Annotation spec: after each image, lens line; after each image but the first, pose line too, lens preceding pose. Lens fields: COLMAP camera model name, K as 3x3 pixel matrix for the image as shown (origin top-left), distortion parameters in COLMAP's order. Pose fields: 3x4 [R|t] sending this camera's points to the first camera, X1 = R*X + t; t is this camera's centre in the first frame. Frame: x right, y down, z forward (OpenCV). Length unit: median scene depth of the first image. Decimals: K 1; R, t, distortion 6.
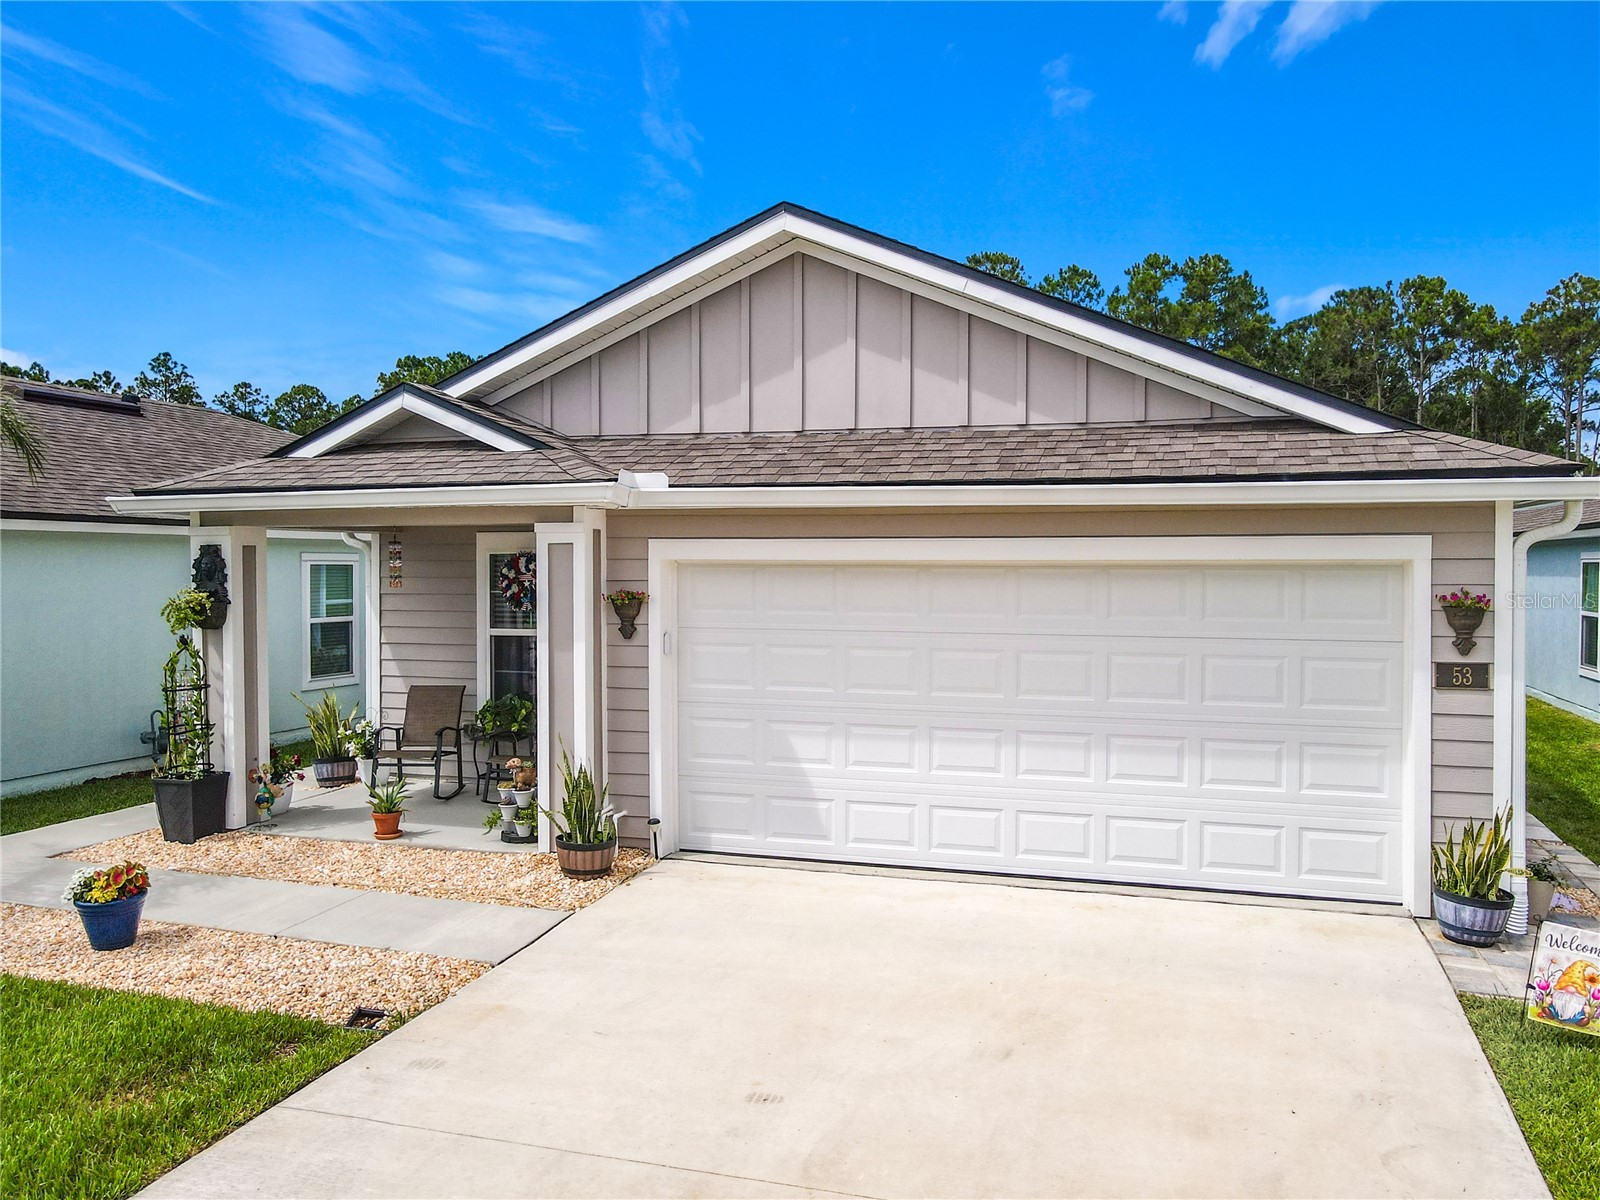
lens RADIAL K [[1262.7, 0, 836.5], [0, 1262.7, 597.4], [0, 0, 1]] dist [-0.005677, -0.001892]
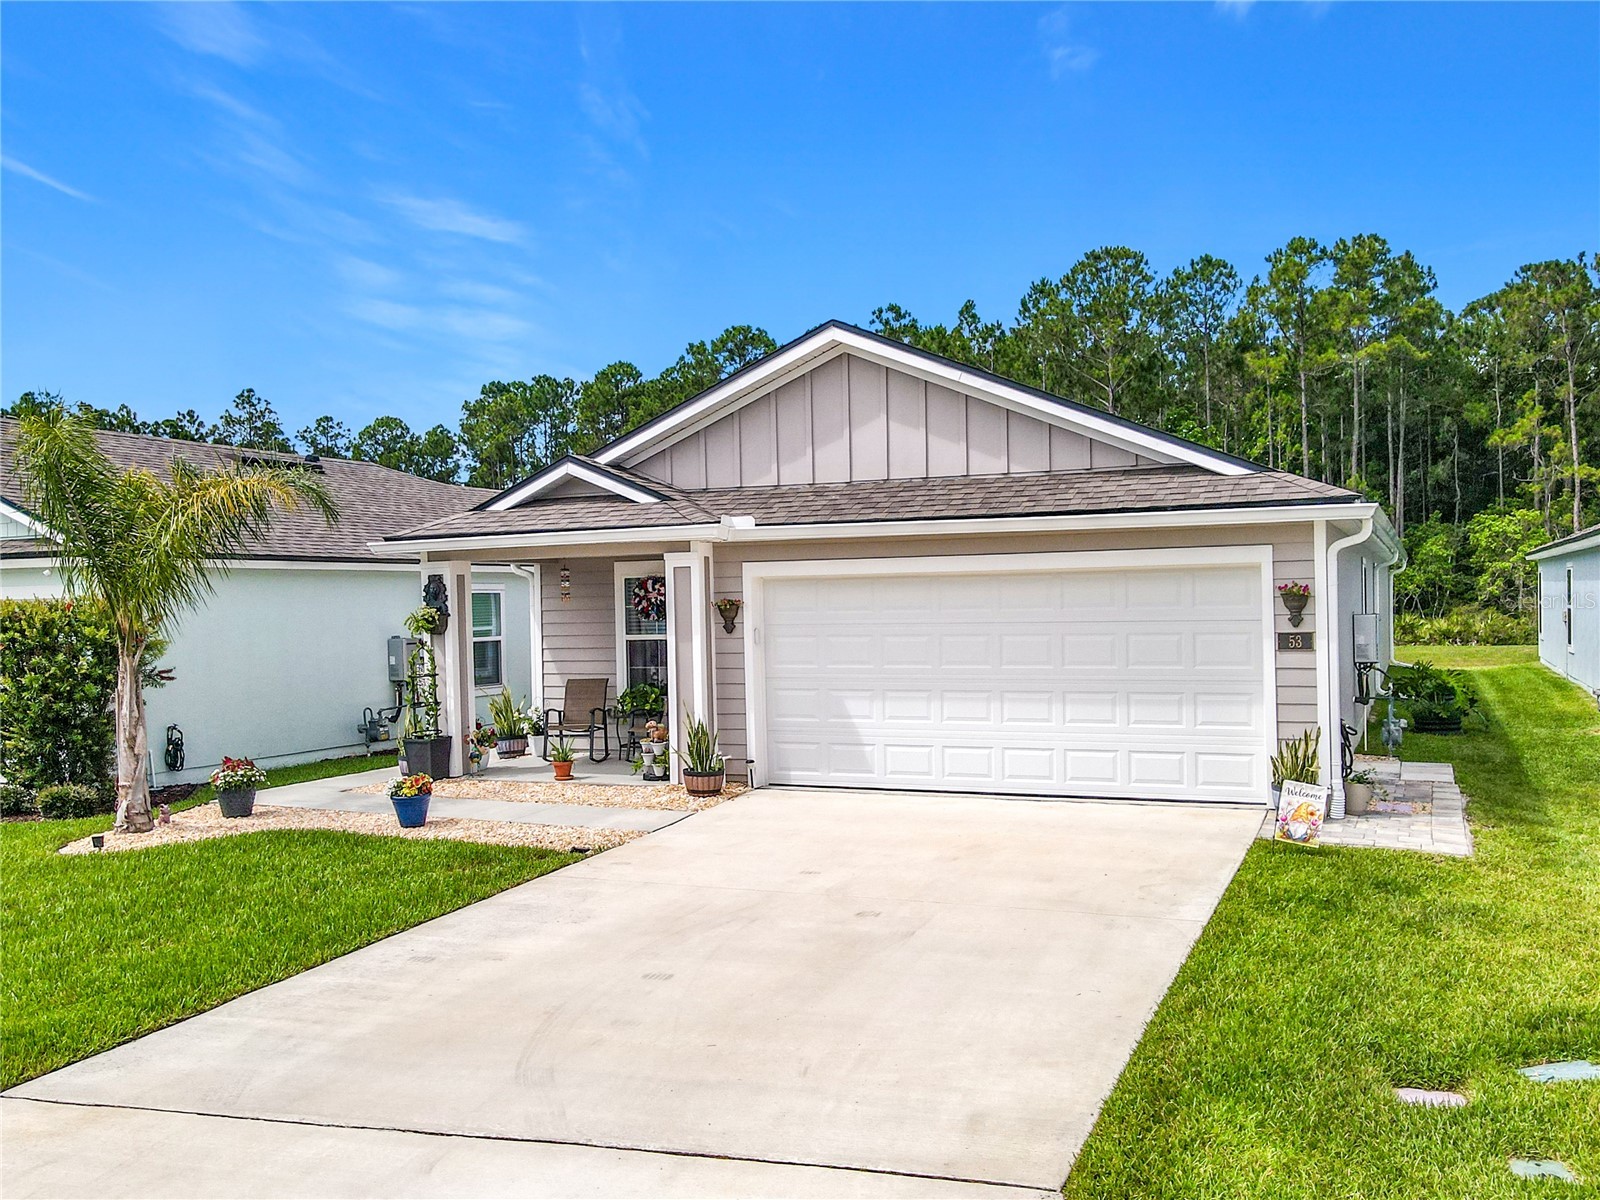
lens RADIAL K [[1452.9, 0, 787.5], [0, 1452.9, 643.4], [0, 0, 1]] dist [0.004118, 0.000000]
pose [[0.992201, -0.018845, -0.123214, 0.100931], [0.019597, 0.999796, 0.004895, 0.037420], [0.123096, -0.007272, 0.992368, -0.613812]]
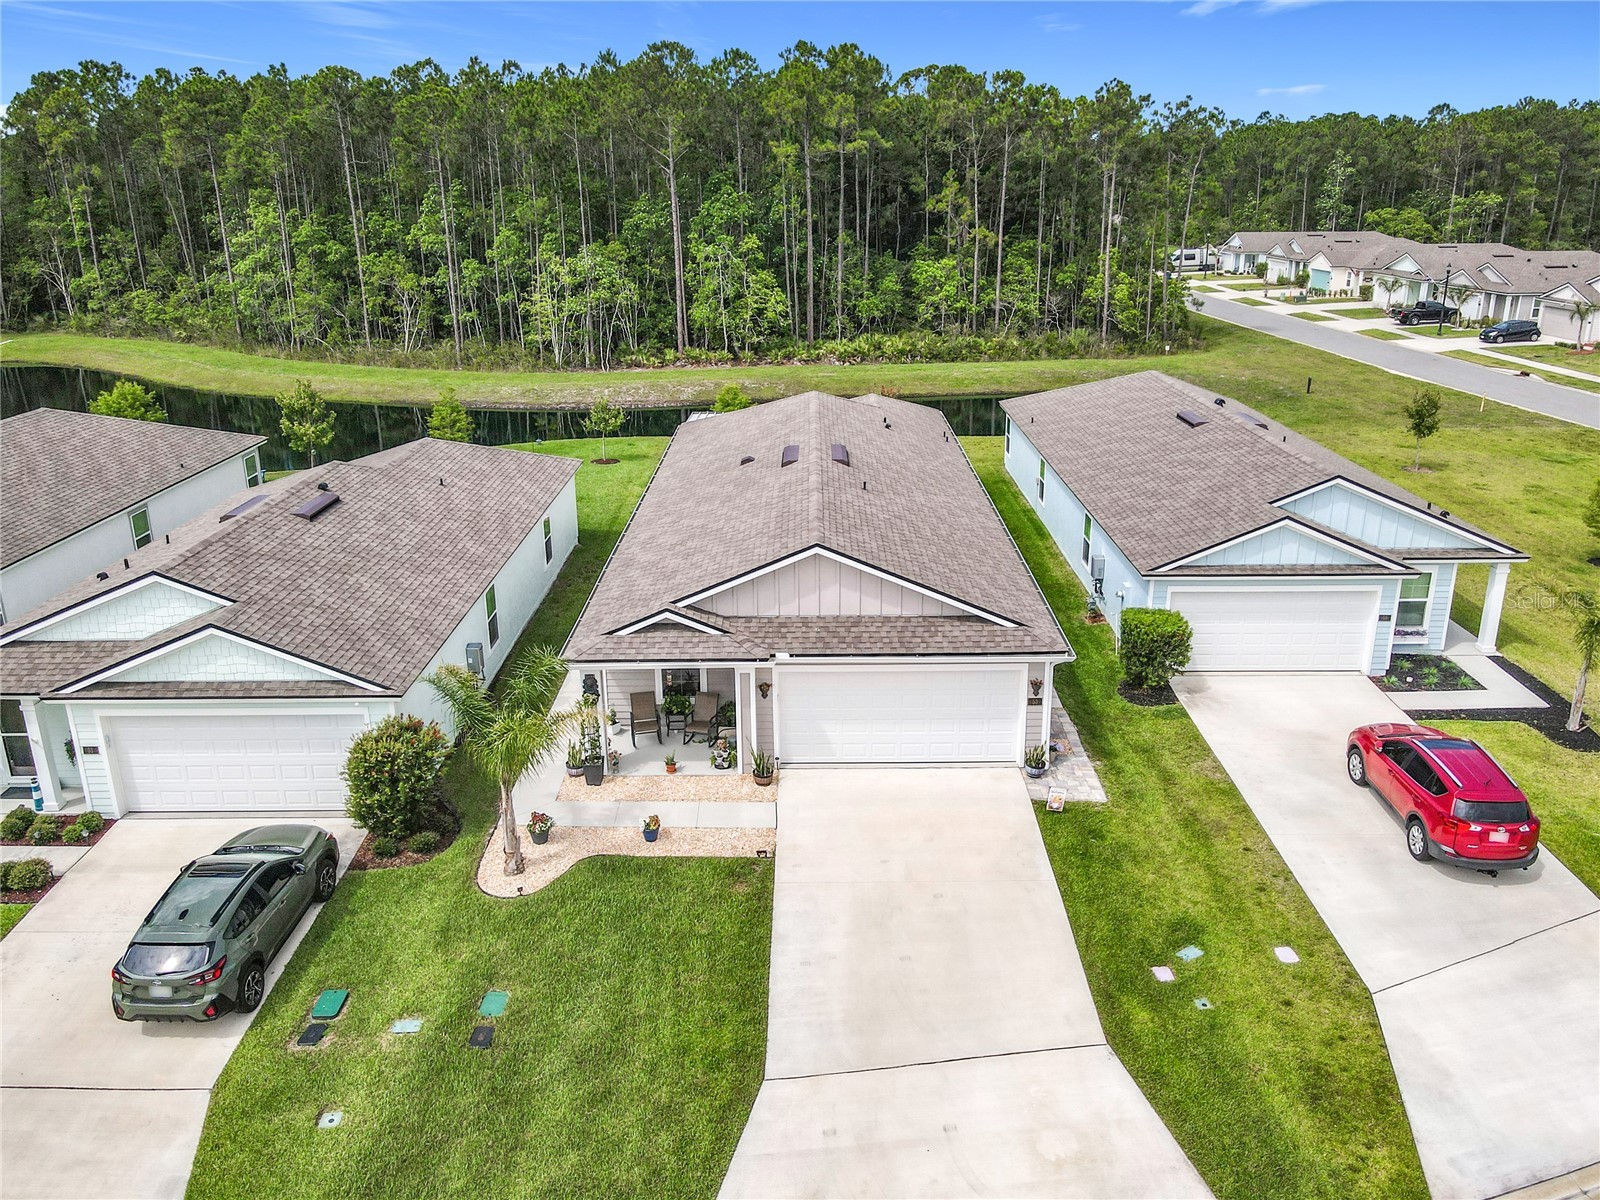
lens RADIAL K [[1205.0, 0, 823.5], [0, 1205.0, 575.3], [0, 0, 1]] dist [-0.007154, 0.027269]
pose [[0.955165, -0.099870, 0.278720, -0.761010], [0.014518, 0.956058, 0.292818, -1.013623], [-0.295716, -0.275643, 0.914643, -1.413102]]
